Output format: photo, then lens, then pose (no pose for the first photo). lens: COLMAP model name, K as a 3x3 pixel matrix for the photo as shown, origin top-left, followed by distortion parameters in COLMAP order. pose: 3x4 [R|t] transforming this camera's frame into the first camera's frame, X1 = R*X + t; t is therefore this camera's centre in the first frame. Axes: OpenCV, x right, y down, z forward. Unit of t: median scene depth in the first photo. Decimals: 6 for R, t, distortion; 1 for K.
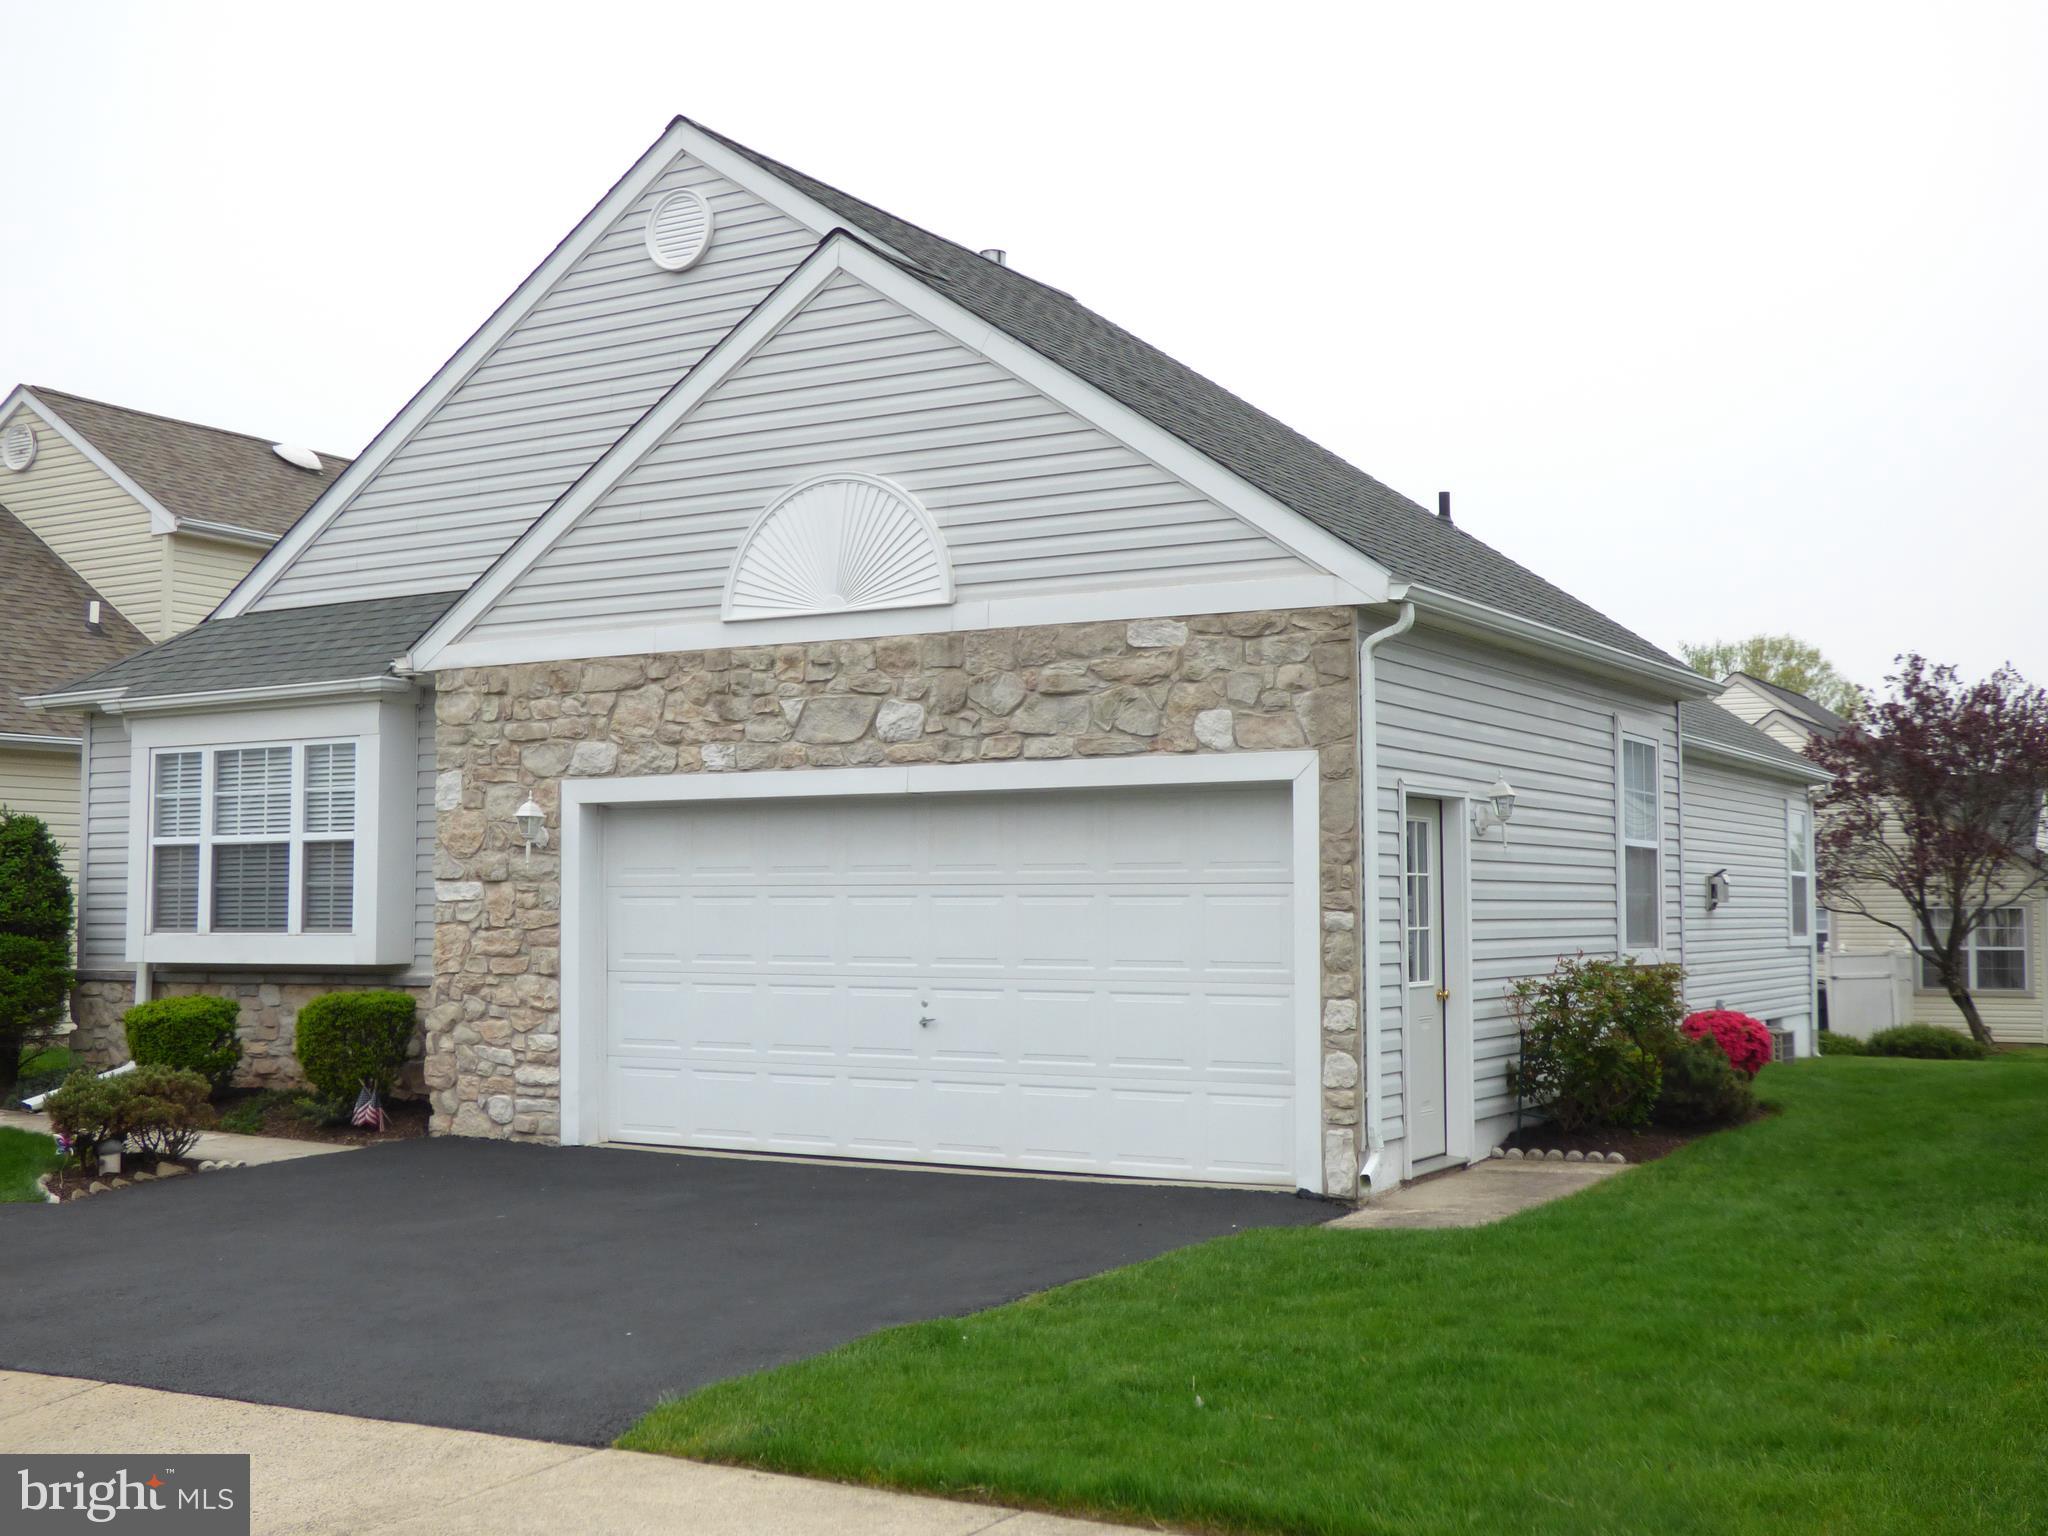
lens RADIAL K [[2296.5, 0, 1024.0], [0, 2296.5, 768.0], [0, 0, 1]] dist [-0.014021, 0.002977]
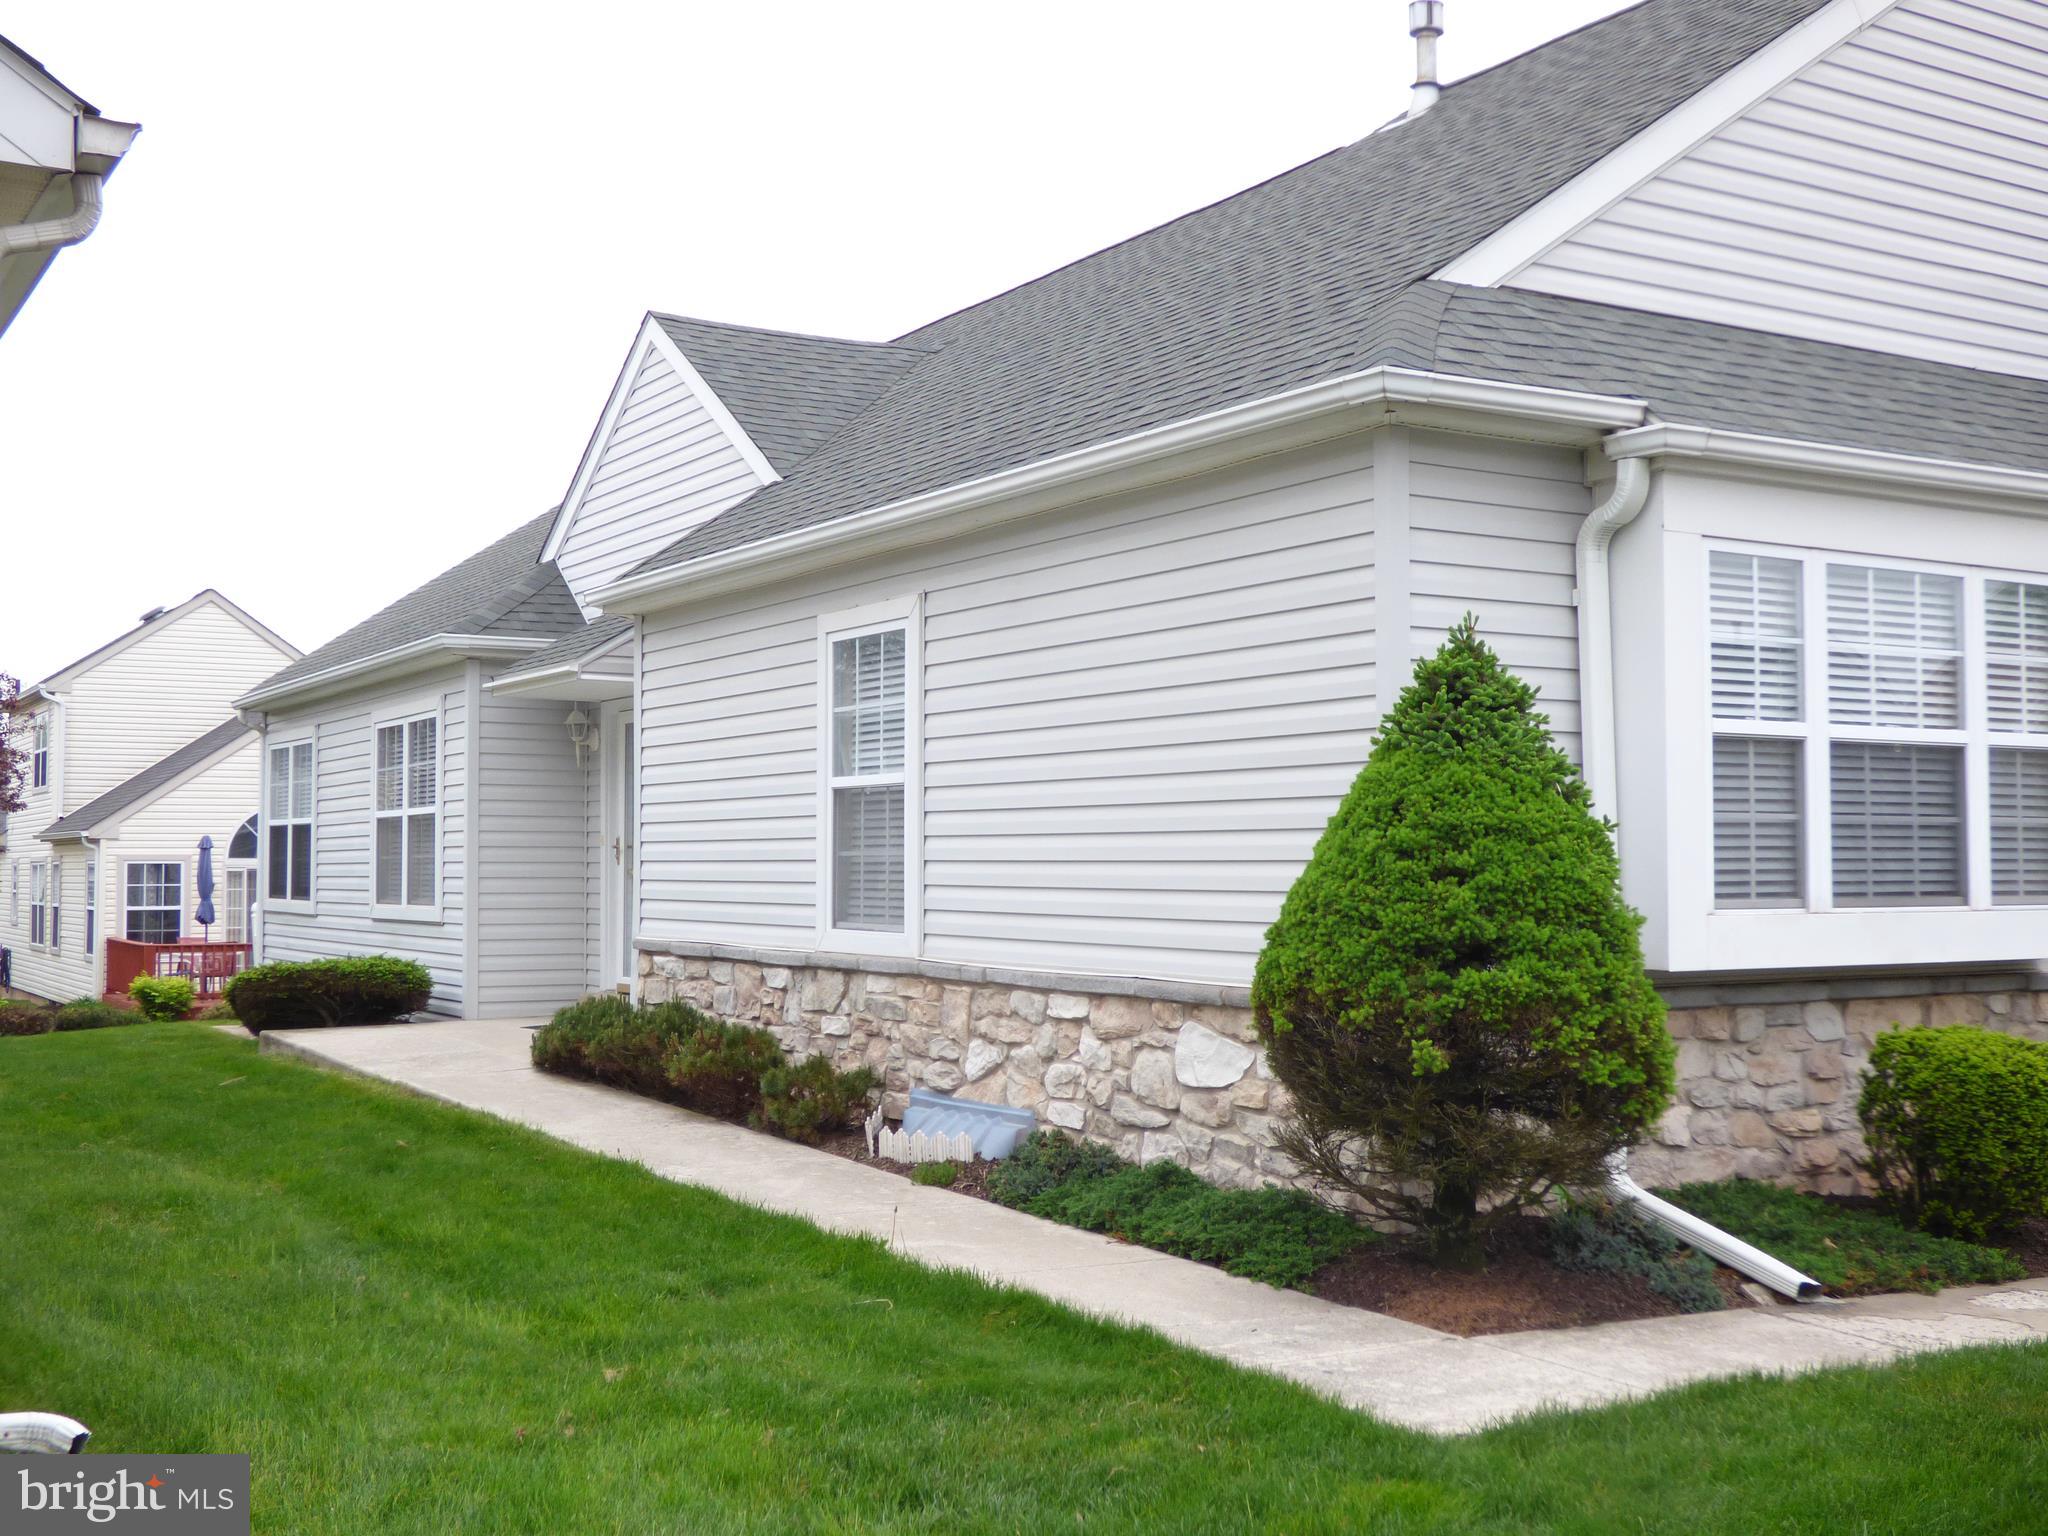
lens RADIAL K [[2296.5, 0, 1024.0], [0, 2296.5, 768.0], [0, 0, 1]] dist [-0.014021, 0.002977]
pose [[0.474130, 0.038614, 0.879607, -1.032485], [-0.059920, 0.998137, -0.011519, 0.064892], [-0.878413, -0.047244, 0.475561, 1.043416]]
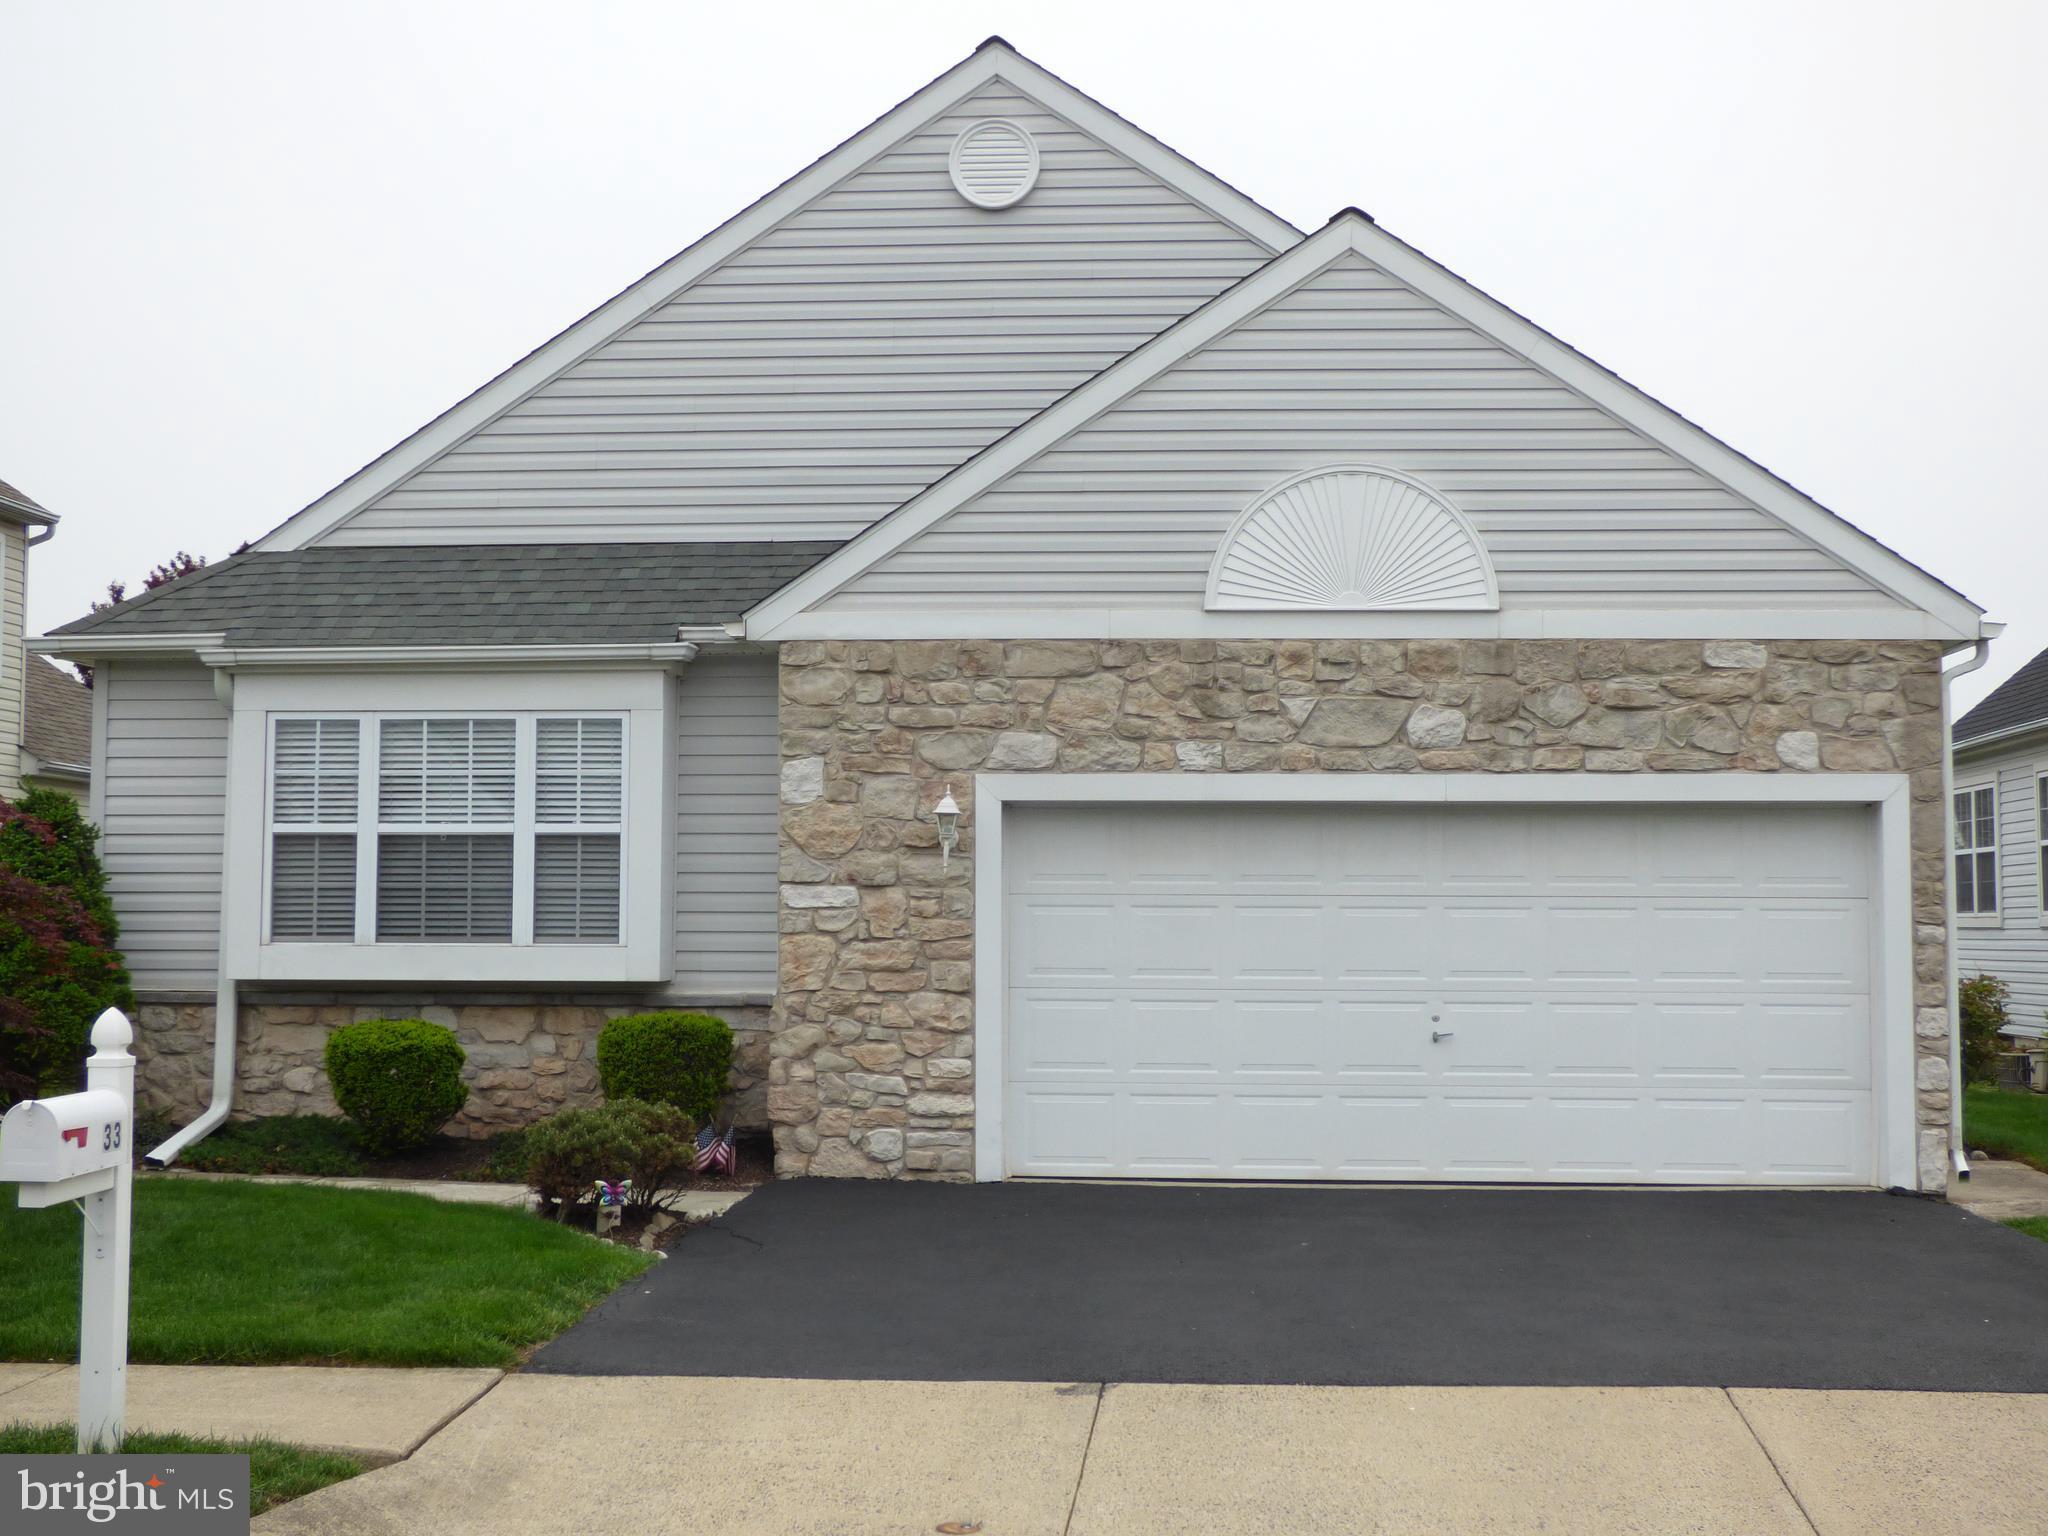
lens RADIAL K [[2788.7, 0, 1025.0], [0, 2788.7, 725.3], [0, 0, 1]] dist [-0.145920, 0.756253]
pose [[0.900541, 0.037040, 0.433190, -0.658189], [-0.033460, 0.999314, -0.015888, 0.003046], [-0.433481, -0.000187, 0.901162, 0.014982]]
